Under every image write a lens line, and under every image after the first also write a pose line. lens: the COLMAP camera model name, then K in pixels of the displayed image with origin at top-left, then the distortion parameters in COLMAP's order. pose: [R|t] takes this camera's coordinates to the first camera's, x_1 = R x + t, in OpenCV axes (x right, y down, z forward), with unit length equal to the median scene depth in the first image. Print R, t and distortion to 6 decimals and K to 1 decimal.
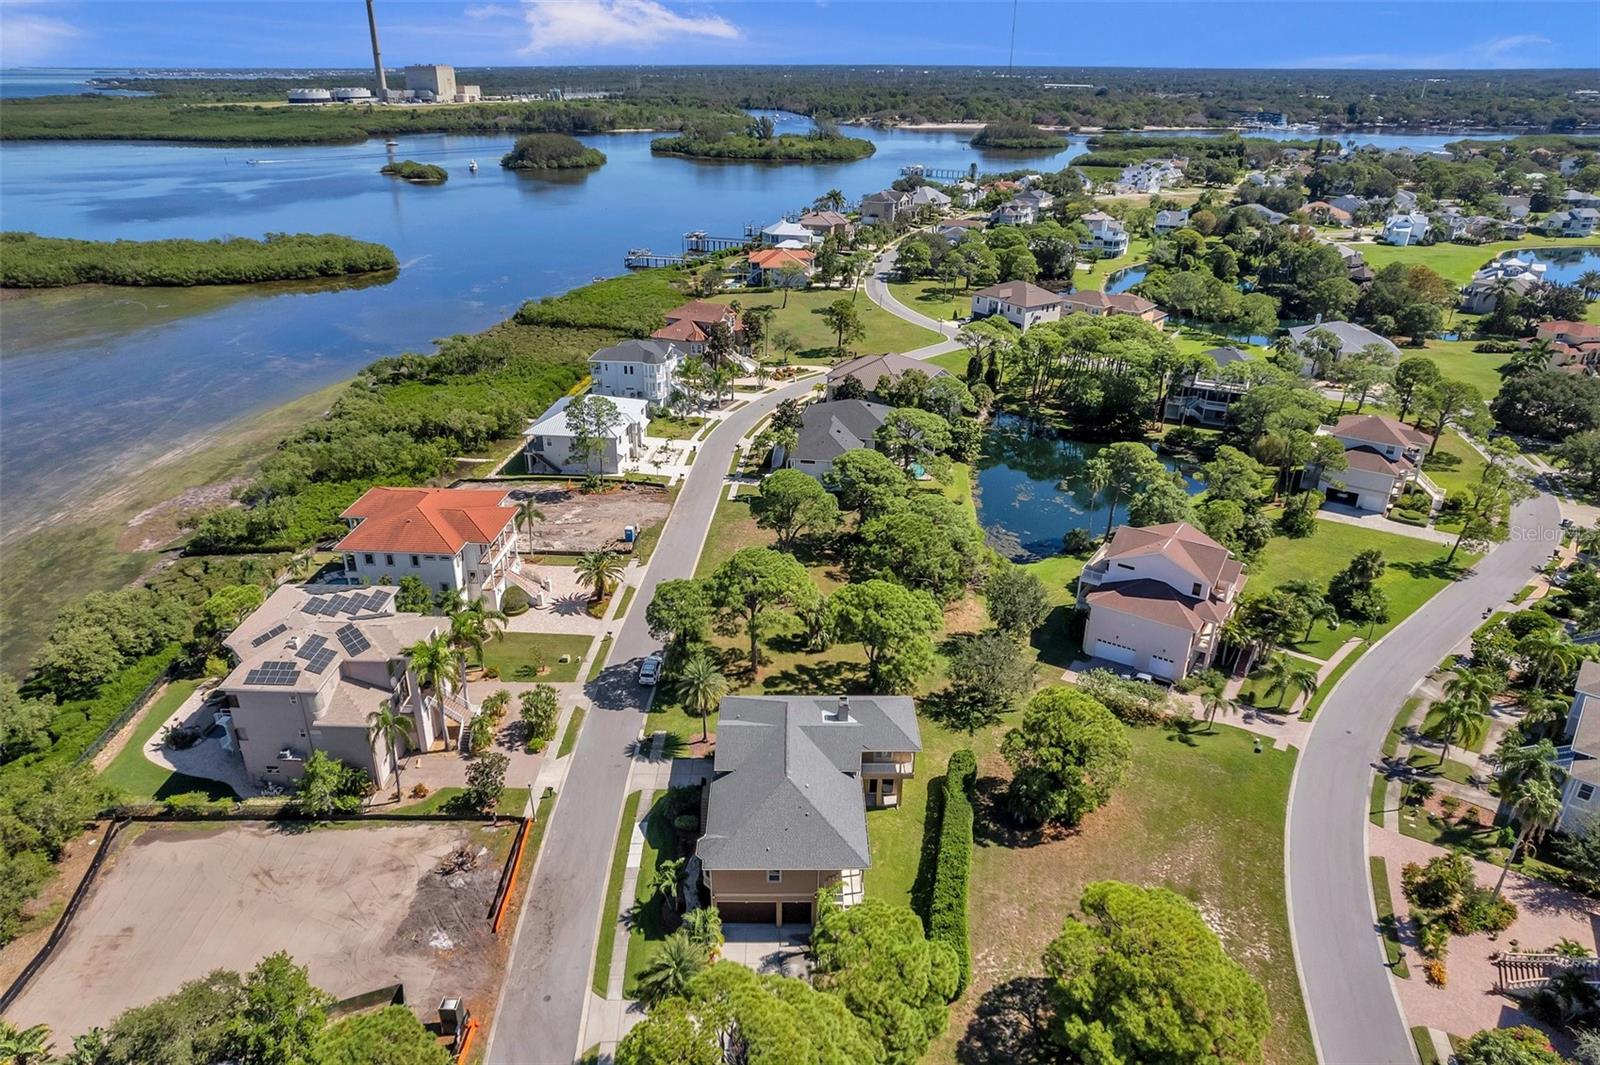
lens RADIAL K [[1035.6, 0, 790.3], [0, 1035.6, 529.1], [0, 0, 1]] dist [-0.077307, 0.074611]
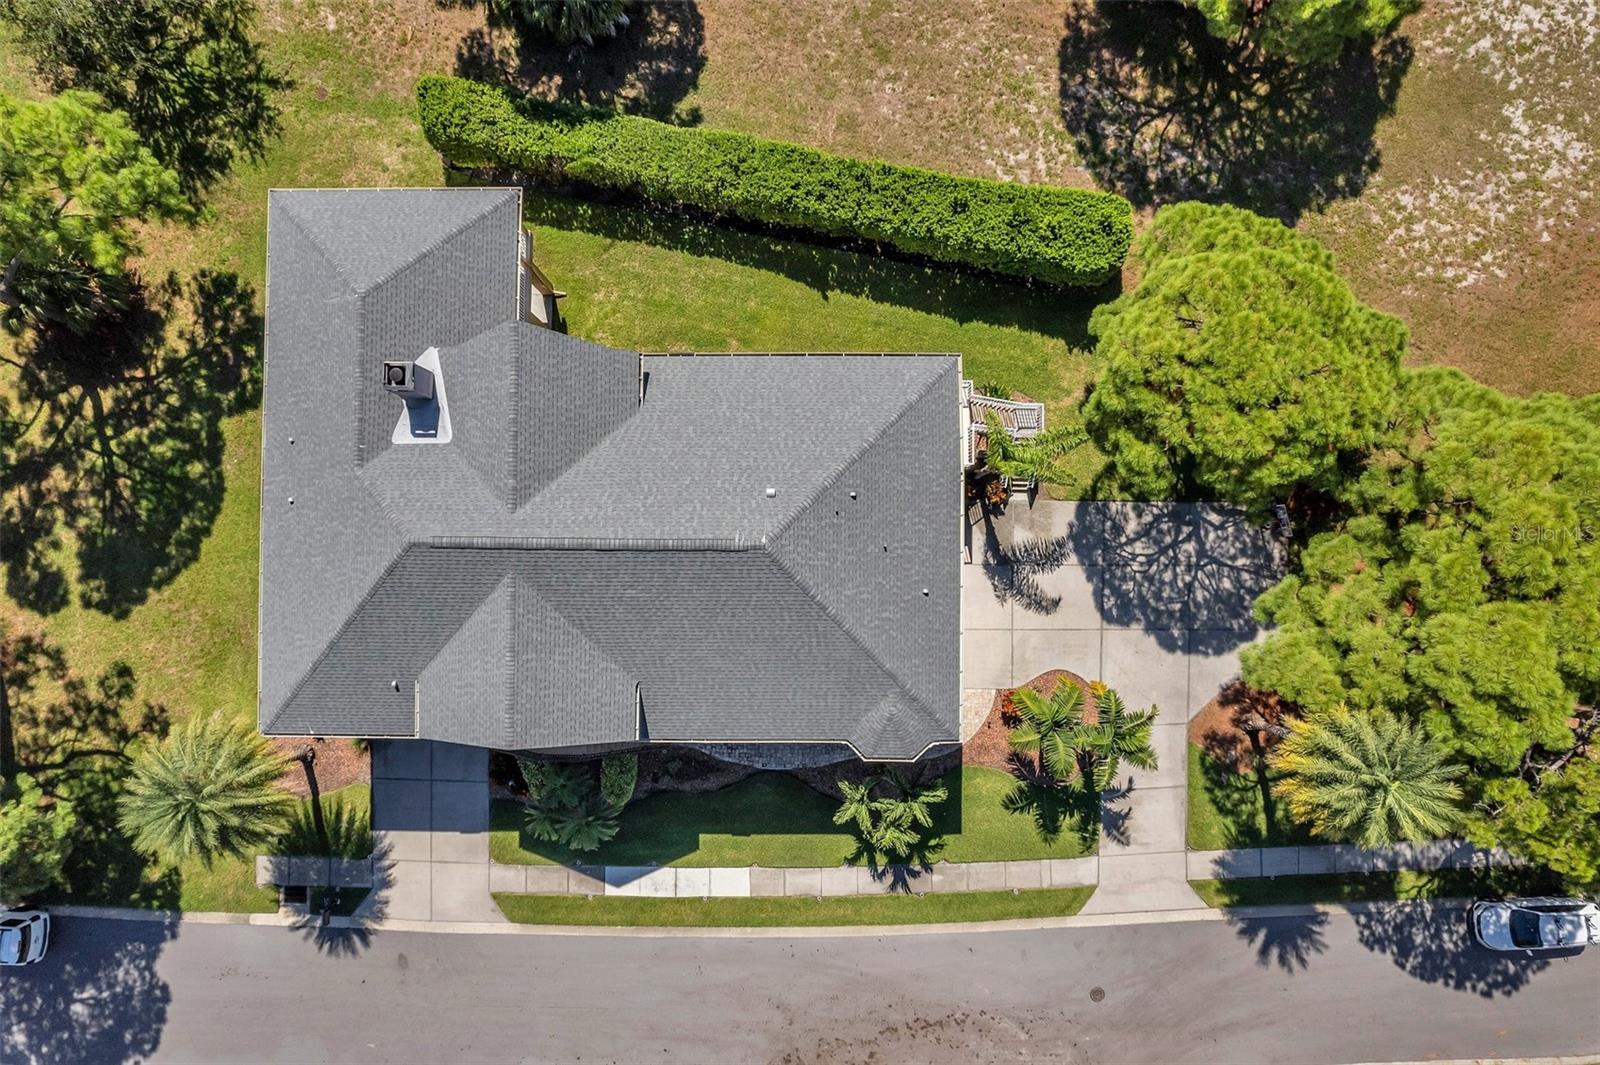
lens RADIAL K [[1020.7, 0, 801.9], [0, 1020.7, 538.7], [0, 0, 1]] dist [-0.074834, 0.070133]
pose [[0.006183, -0.999741, 0.021915, -0.005462], [0.416304, 0.022499, 0.908947, -0.051310], [-0.909204, 0.003504, 0.416335, 0.513897]]
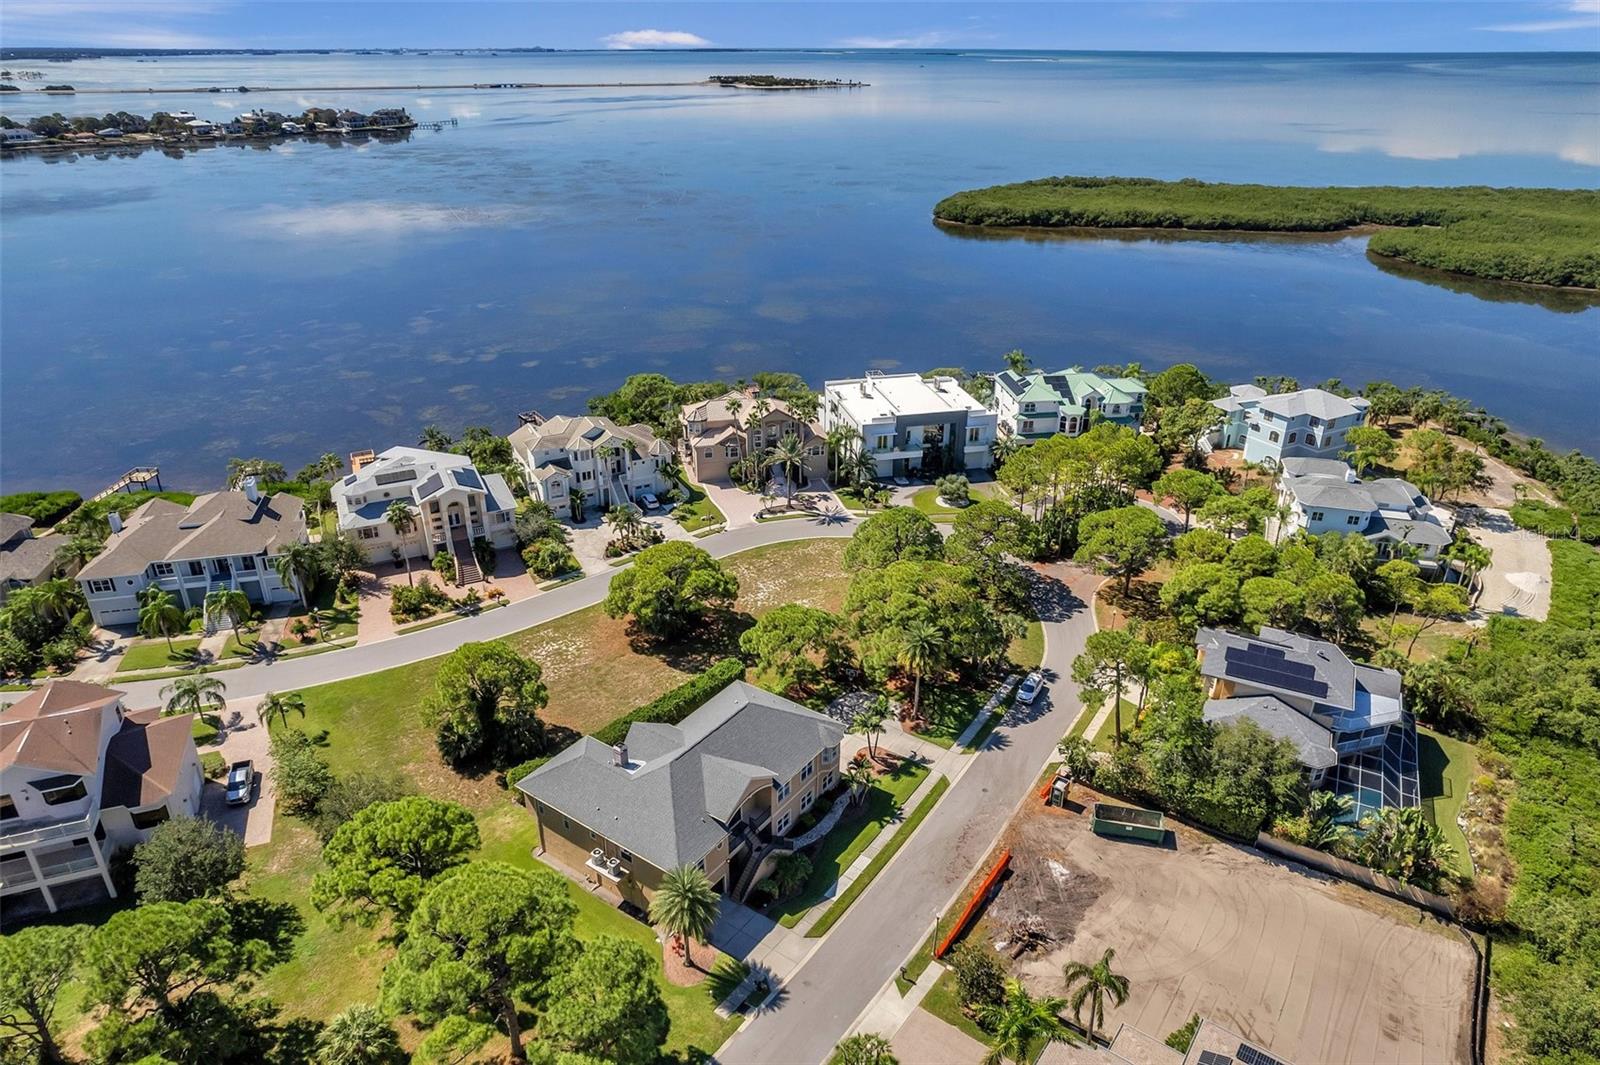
lens RADIAL K [[1026.0, 0, 796.0], [0, 1026.0, 532.3], [0, 0, 1]] dist [-0.072098, 0.065452]
pose [[-0.816387, -0.252953, 0.519160, -0.347693], [0.238599, 0.670919, 0.702096, -0.391364], [-0.525911, 0.697053, -0.487375, 0.847325]]
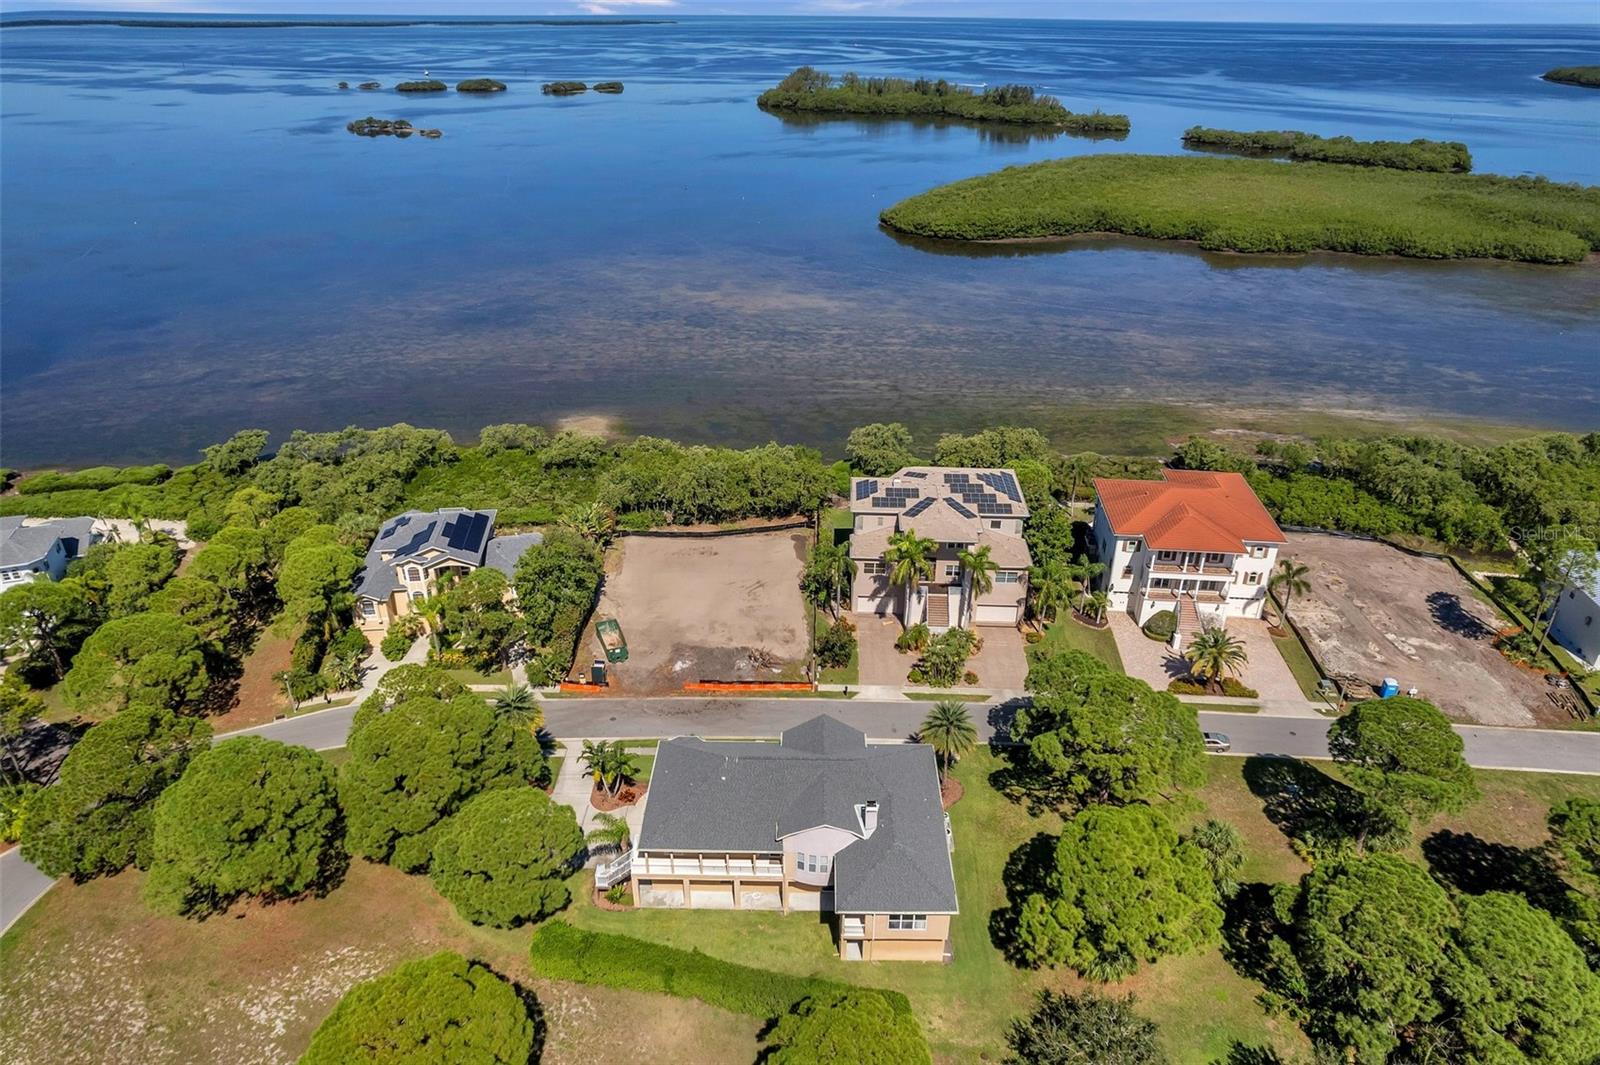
lens RADIAL K [[1020.7, 0, 801.9], [0, 1020.7, 538.7], [0, 0, 1]] dist [-0.074834, 0.070133]
pose [[-0.015112, 0.464344, -0.885526, 0.461923], [-0.422409, 0.799753, 0.426575, -0.224264], [0.906279, 0.380500, 0.184057, 0.496553]]
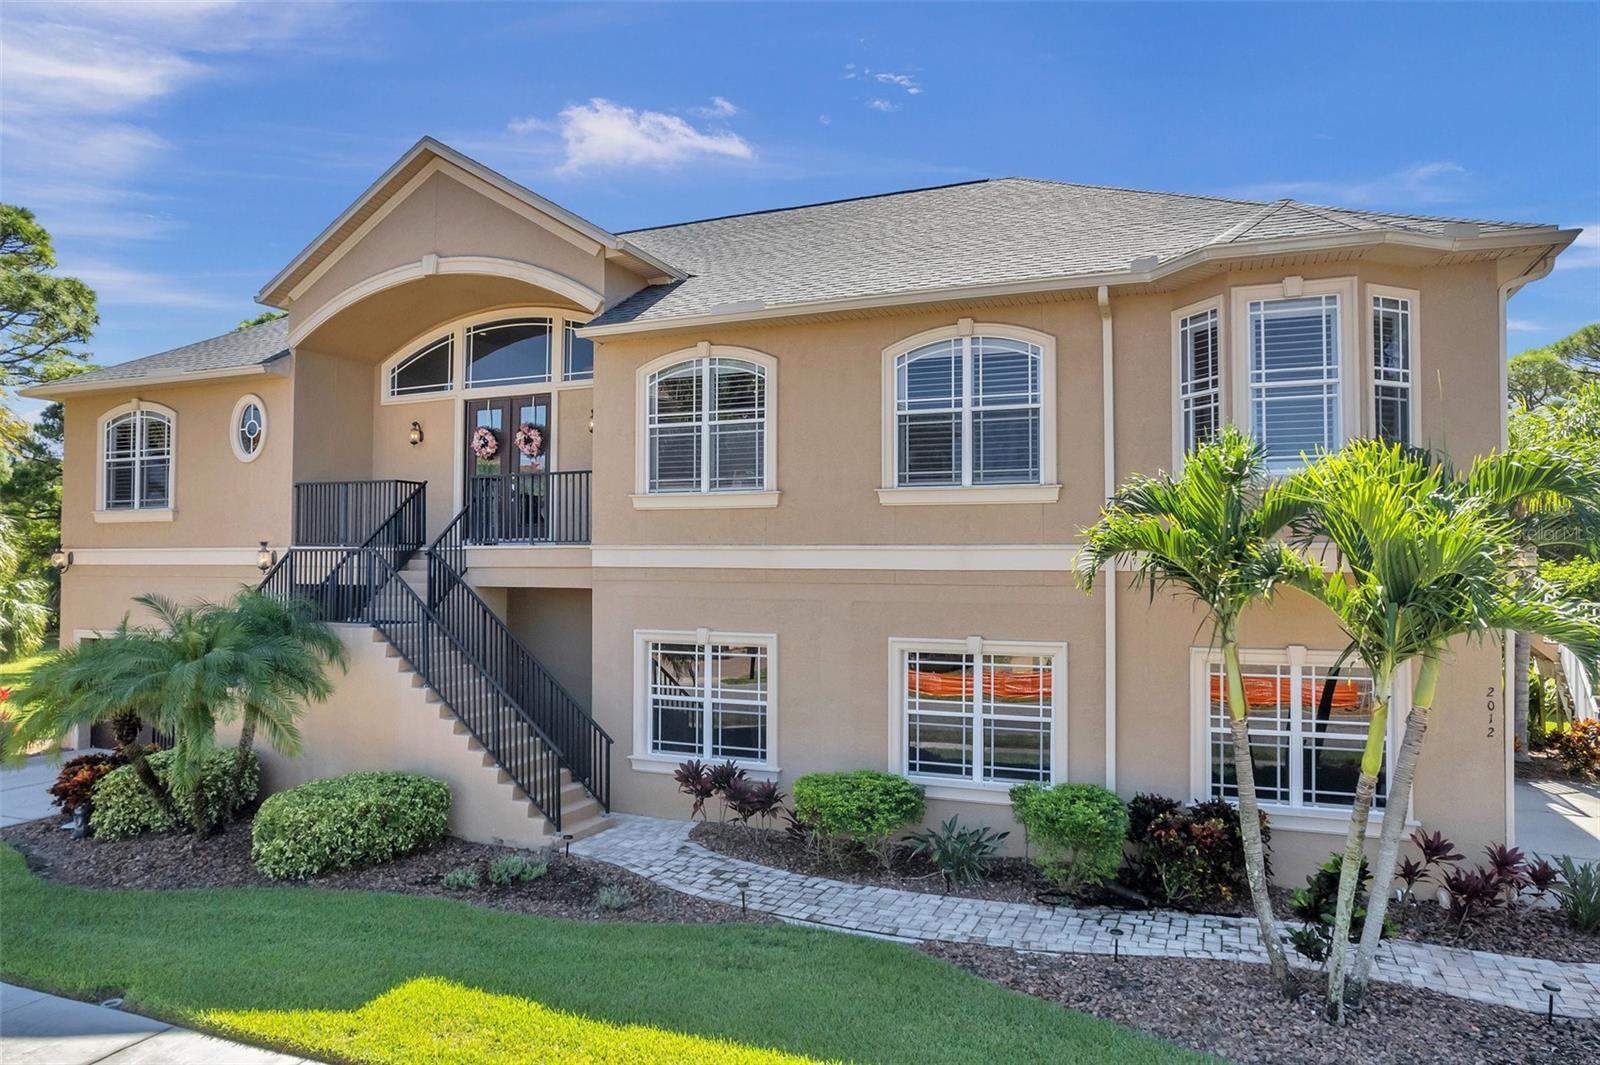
lens RADIAL K [[1024.0, 0, 802.4], [0, 1024.0, 526.8], [0, 0, 1]] dist [-0.075677, 0.072580]
pose [[0.388044, 0.028687, 0.921194, -0.133652], [0.385622, 0.902765, -0.190553, 0.203914], [-0.837088, 0.429176, 0.339251, 0.611844]]
